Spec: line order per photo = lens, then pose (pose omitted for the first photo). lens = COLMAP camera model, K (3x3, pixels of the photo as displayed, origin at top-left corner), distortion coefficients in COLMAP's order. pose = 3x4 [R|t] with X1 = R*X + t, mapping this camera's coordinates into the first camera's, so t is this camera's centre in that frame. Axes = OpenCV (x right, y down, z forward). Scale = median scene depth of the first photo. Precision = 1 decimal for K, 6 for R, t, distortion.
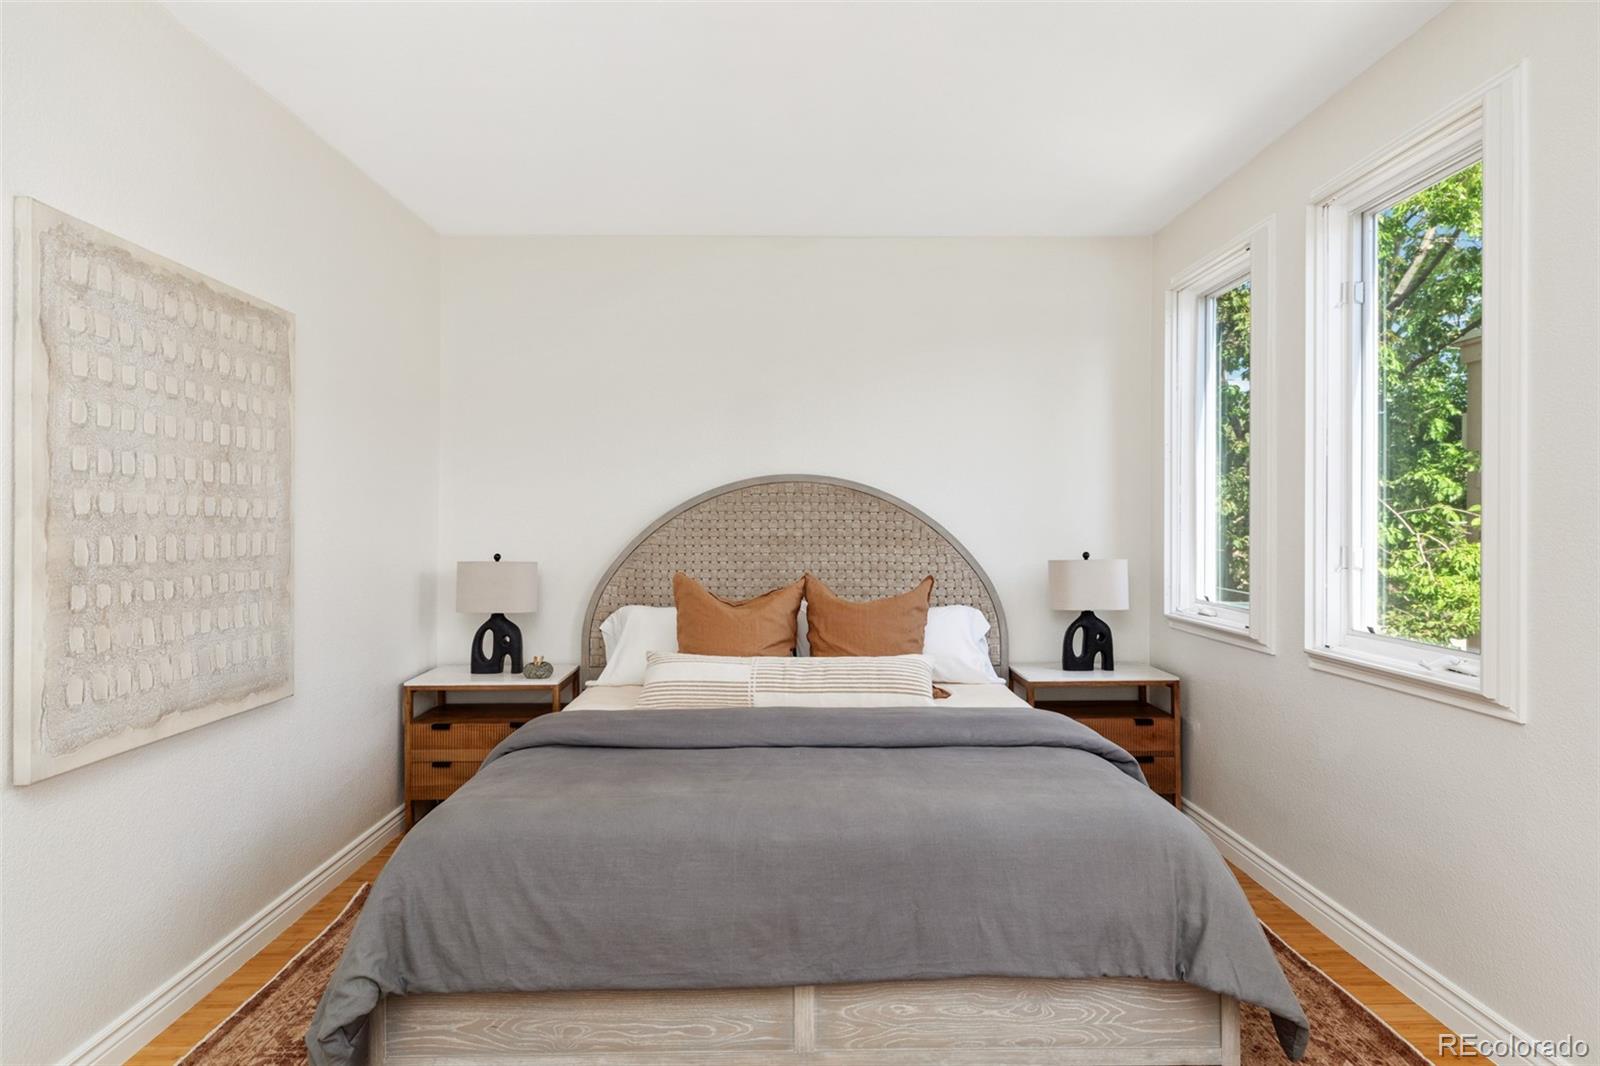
lens RADIAL K [[870.2, 0, 801.8], [0, 870.2, 512.9], [0, 0, 1]] dist [0.003387, 0.000061]
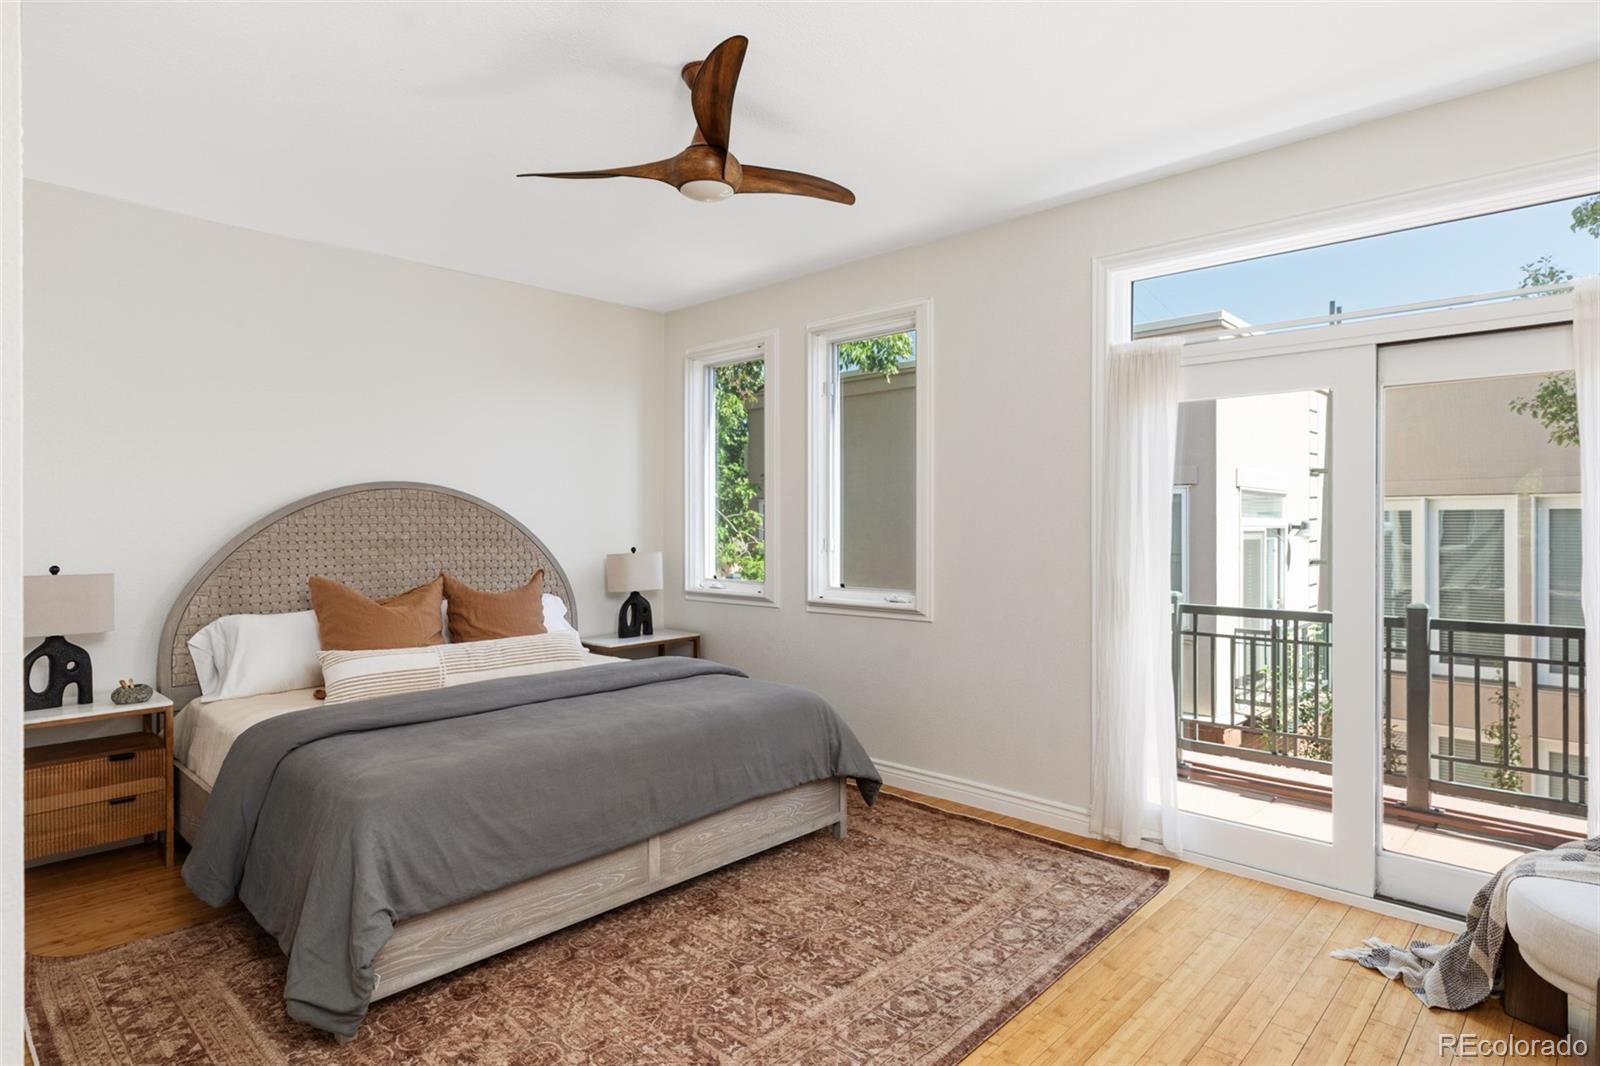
lens RADIAL K [[870.2, 0, 801.8], [0, 870.2, 512.9], [0, 0, 1]] dist [0.003387, 0.000061]
pose [[0.703682, 0.003784, 0.710505, -0.447285], [-0.001485, 0.999991, -0.003855, -0.002454], [-0.710514, 0.001658, 0.703681, -0.114999]]
